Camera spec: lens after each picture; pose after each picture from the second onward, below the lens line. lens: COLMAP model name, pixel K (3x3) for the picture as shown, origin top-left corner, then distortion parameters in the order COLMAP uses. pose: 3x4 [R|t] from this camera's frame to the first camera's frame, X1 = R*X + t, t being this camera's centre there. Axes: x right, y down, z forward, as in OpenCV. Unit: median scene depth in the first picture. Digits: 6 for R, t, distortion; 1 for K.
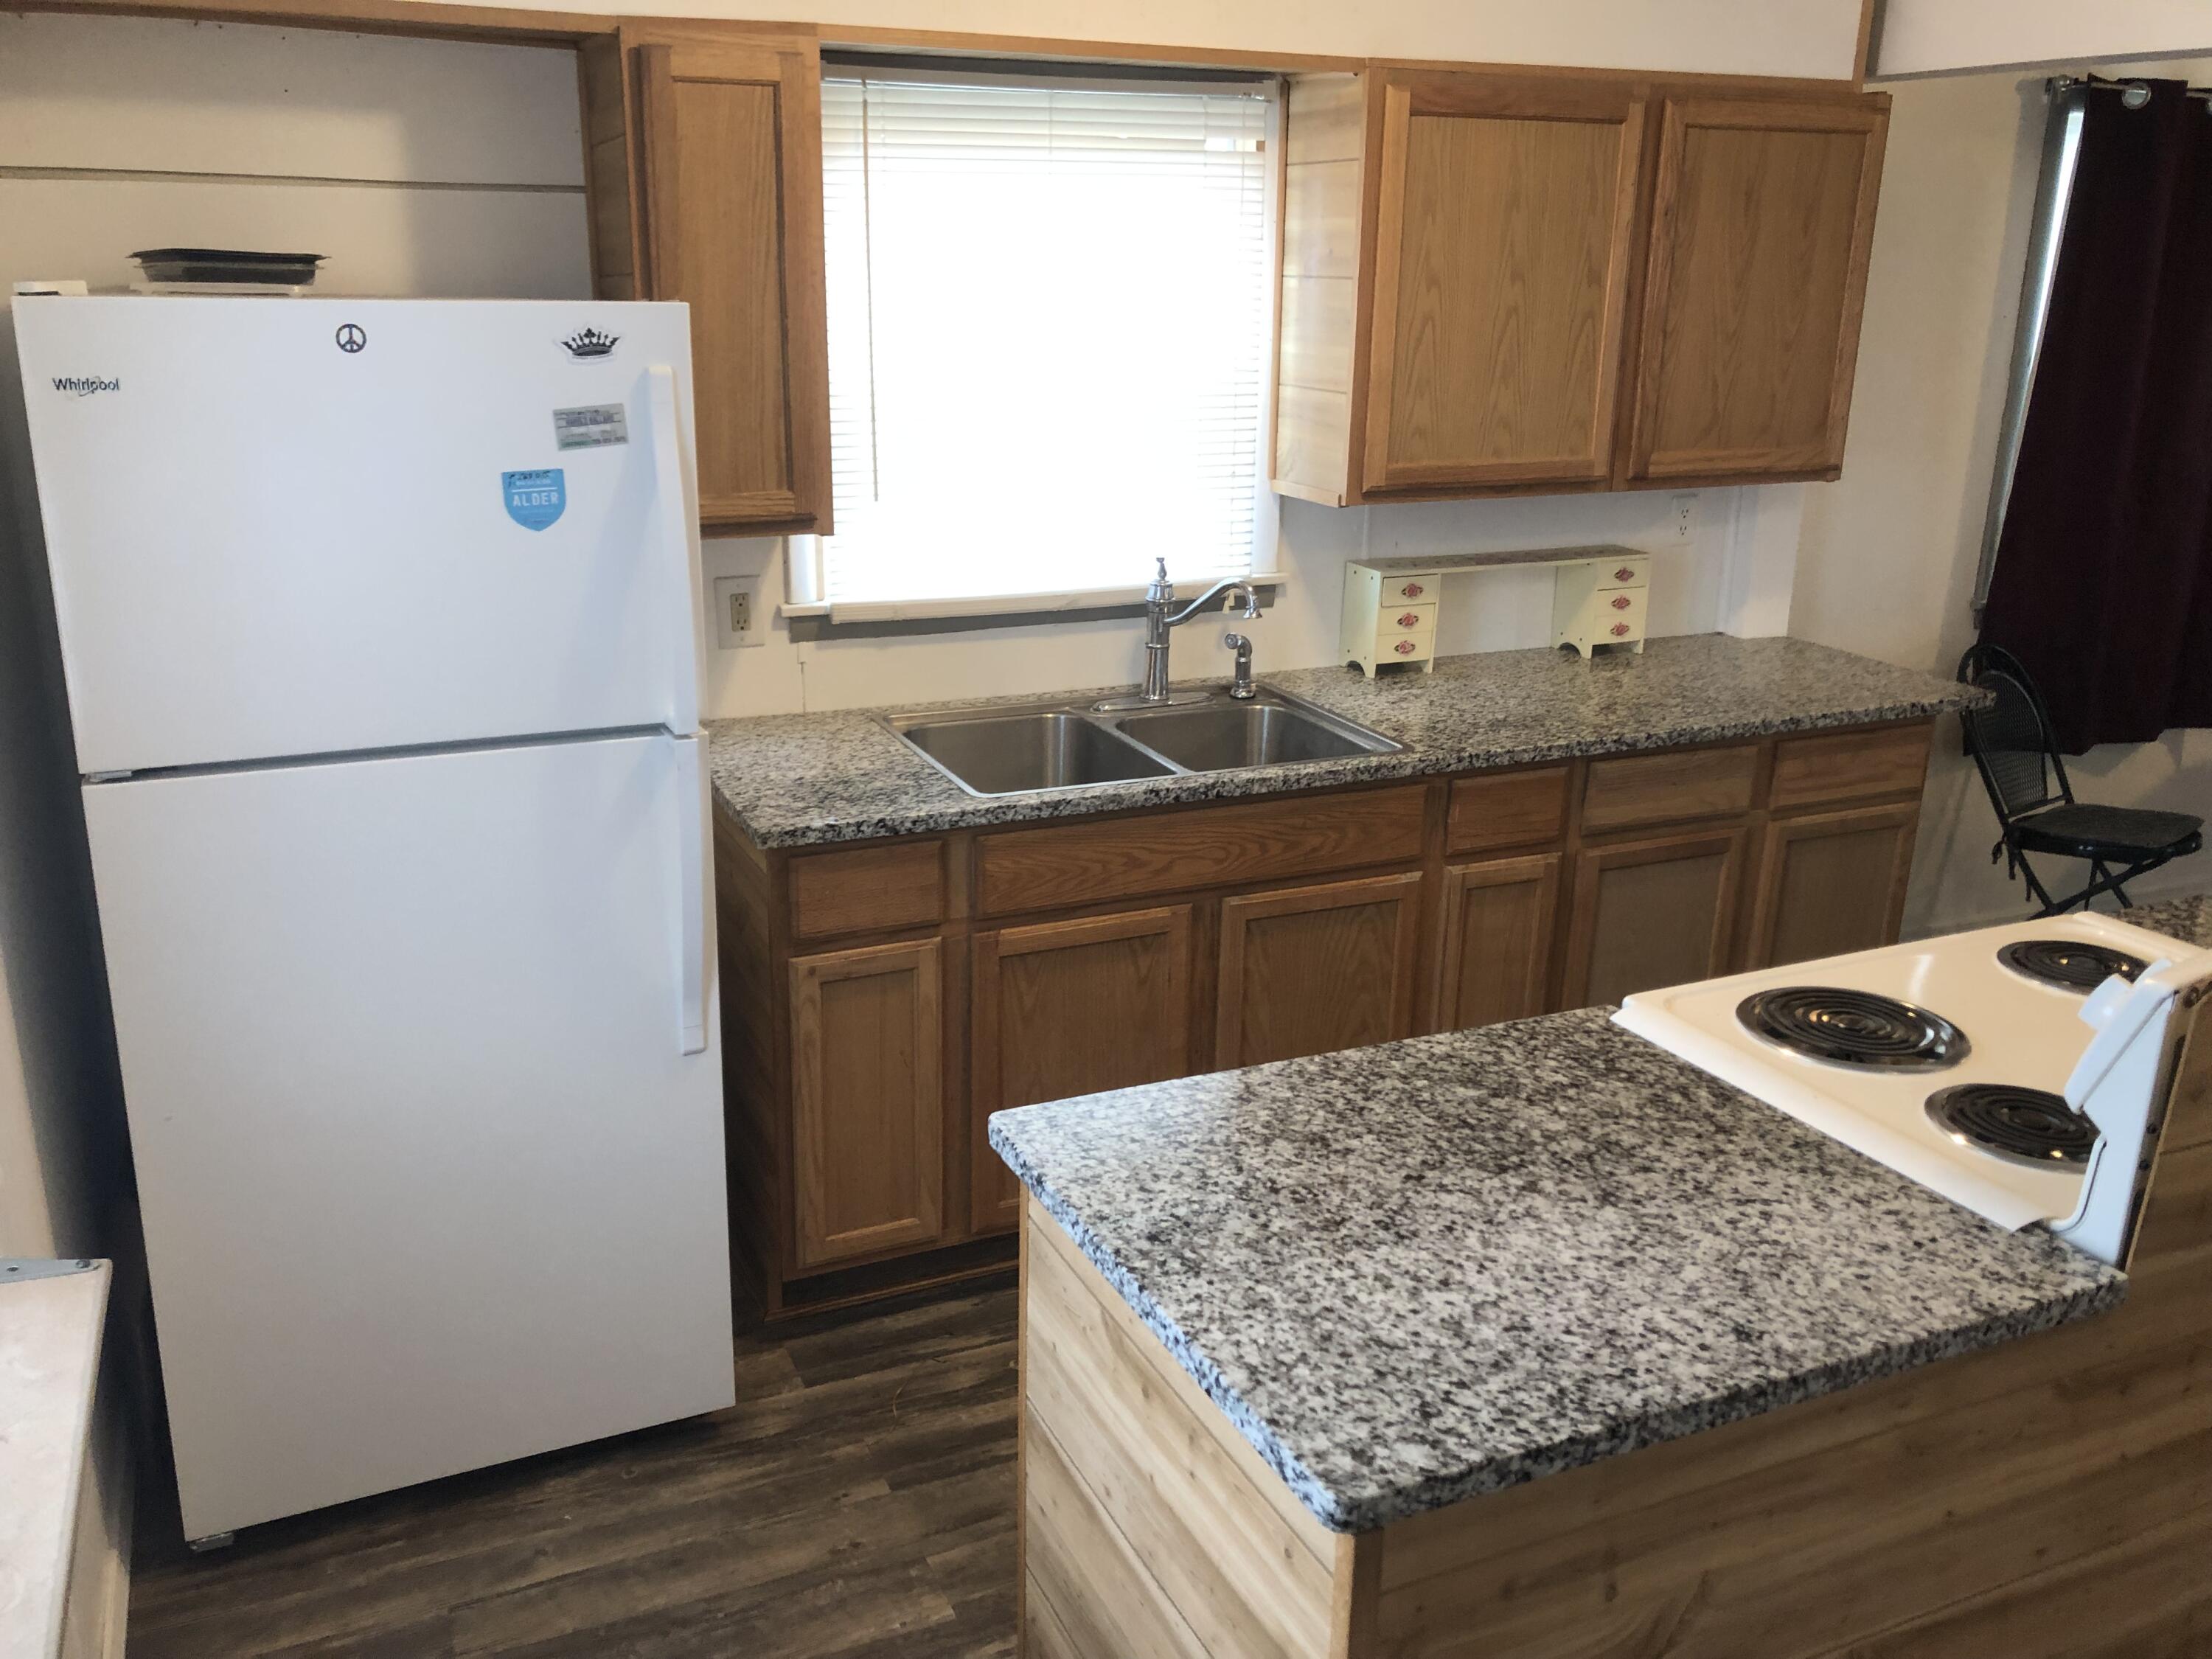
lens RADIAL K [[1799.2, 0, 1084.5], [0, 1799.2, 812.0], [0, 0, 1]] dist [0.015232, -0.016827]
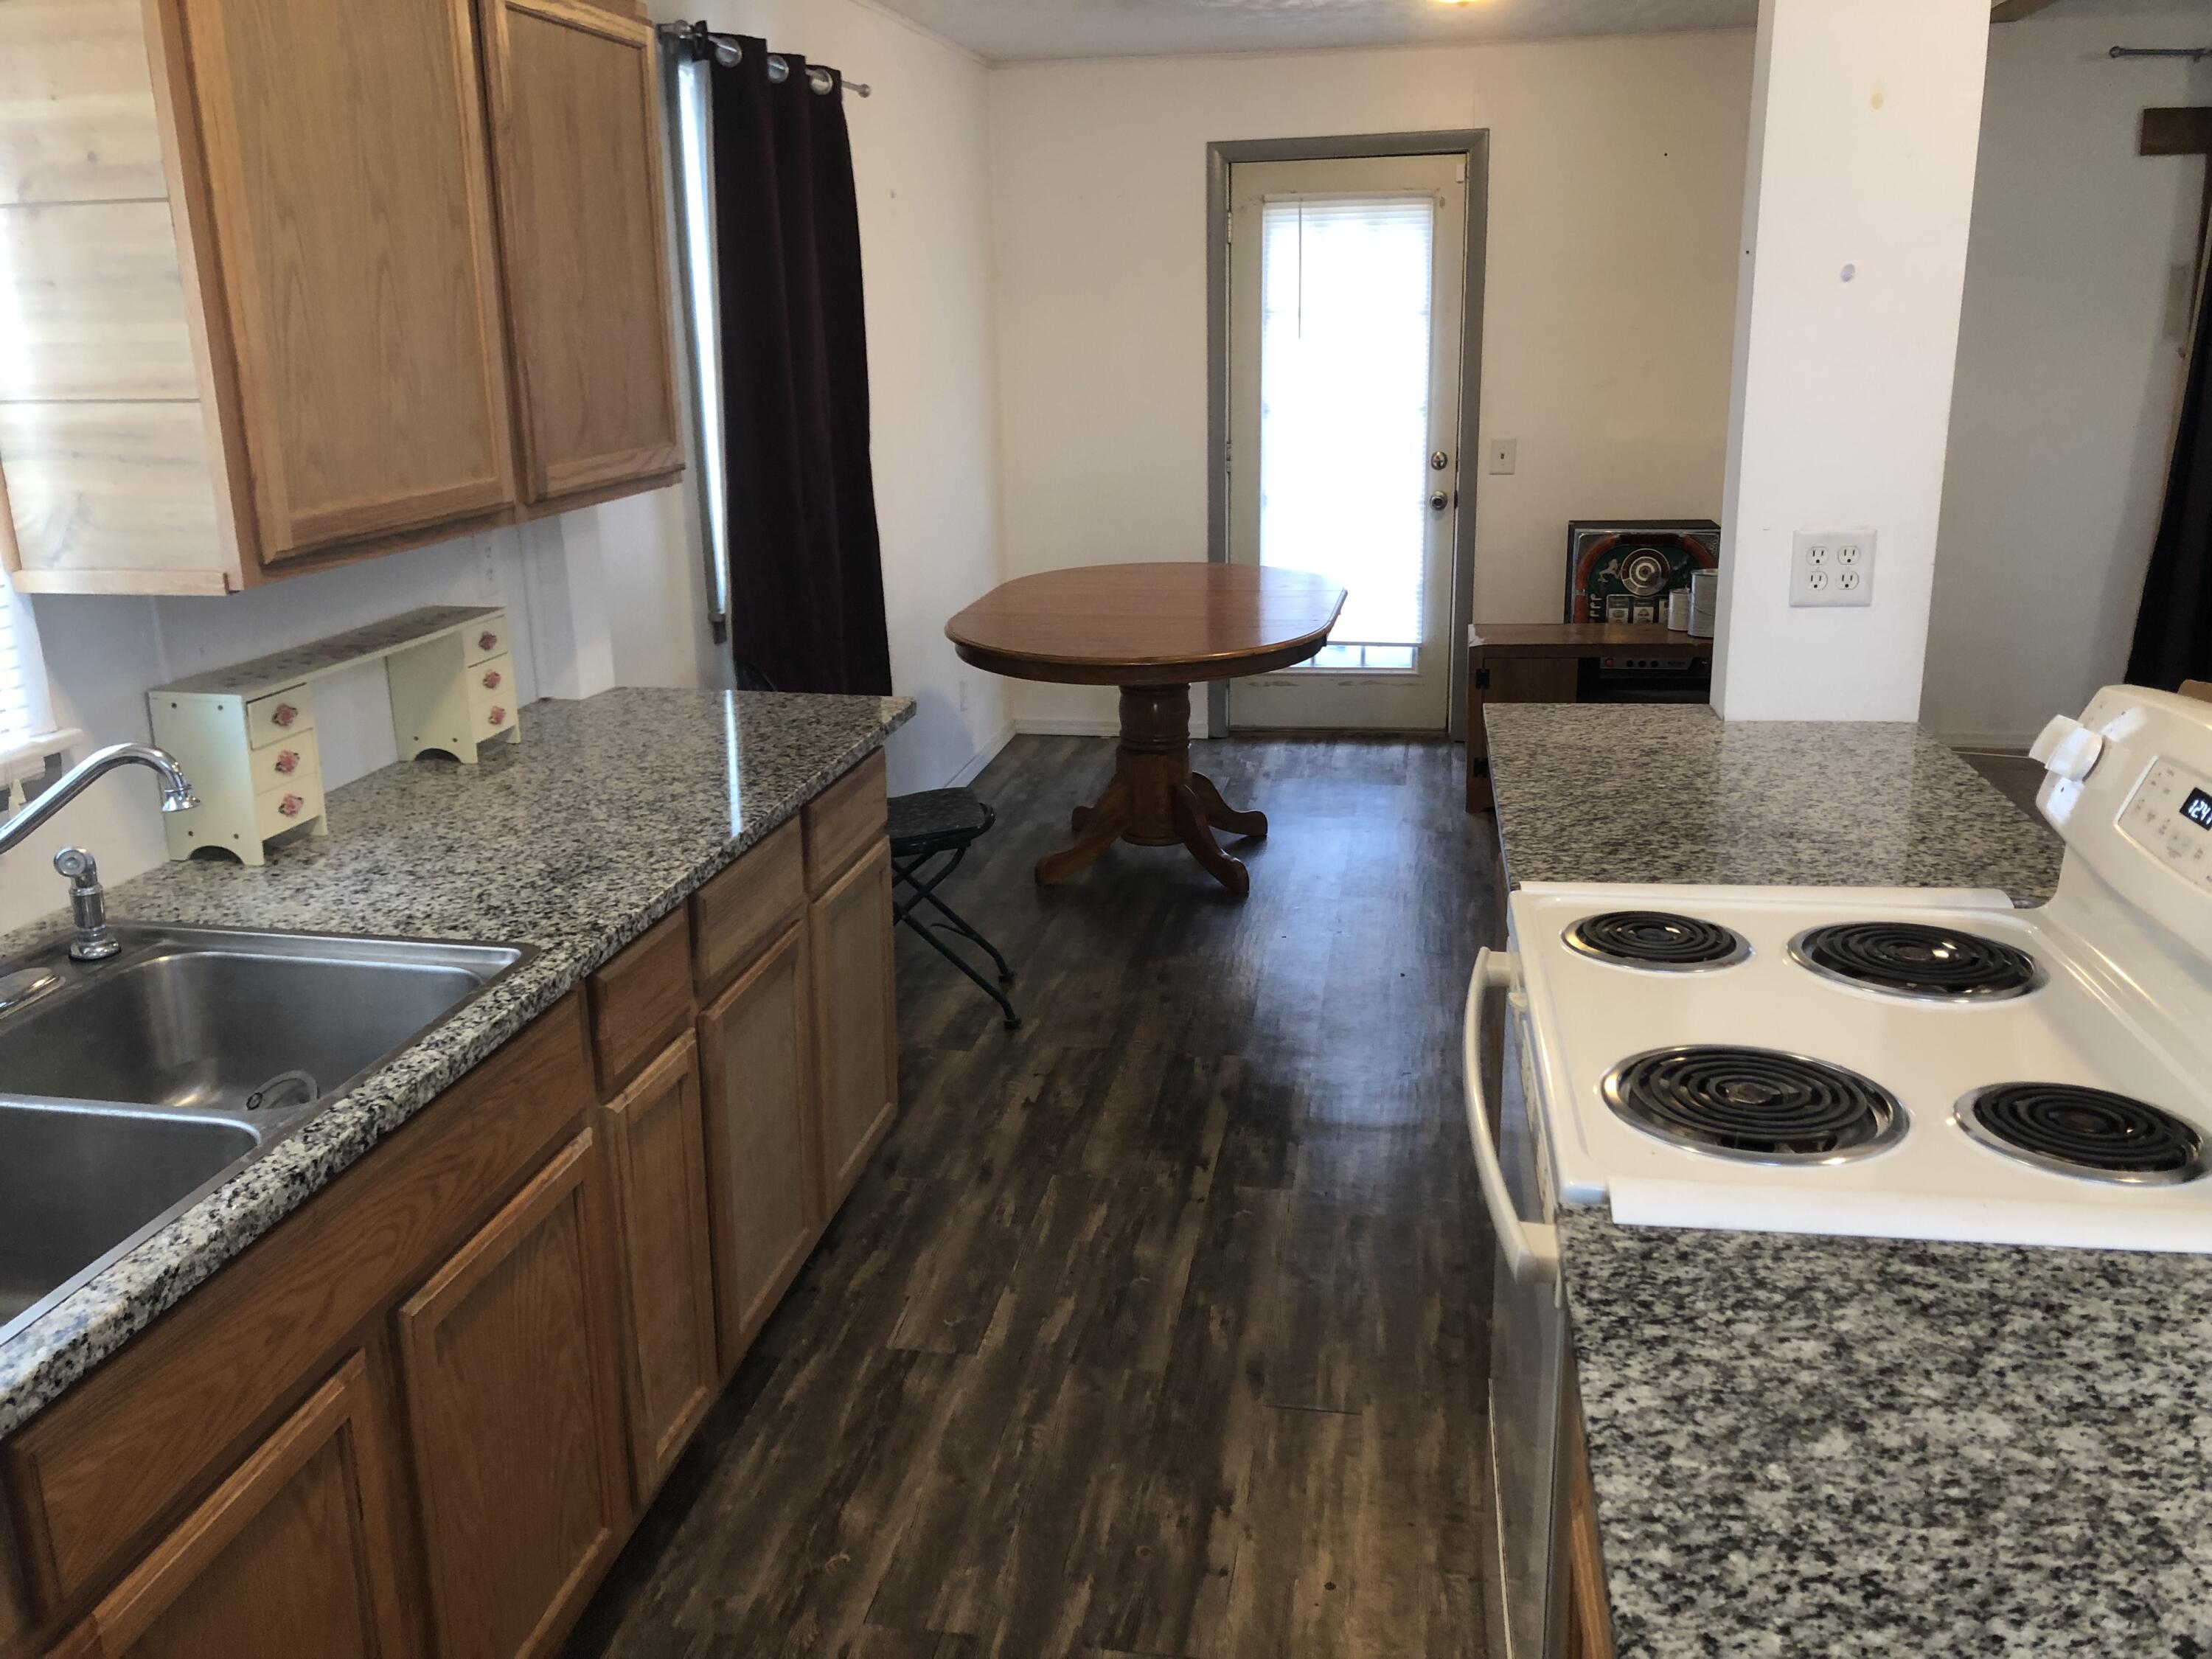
lens RADIAL K [[1799.2, 0, 1084.5], [0, 1799.2, 812.0], [0, 0, 1]] dist [0.015232, -0.016827]
pose [[0.566344, -0.238917, 0.788780, -0.186964], [0.264207, 0.959181, 0.100830, -0.090913], [-0.780672, 0.151296, 0.606350, 0.459158]]
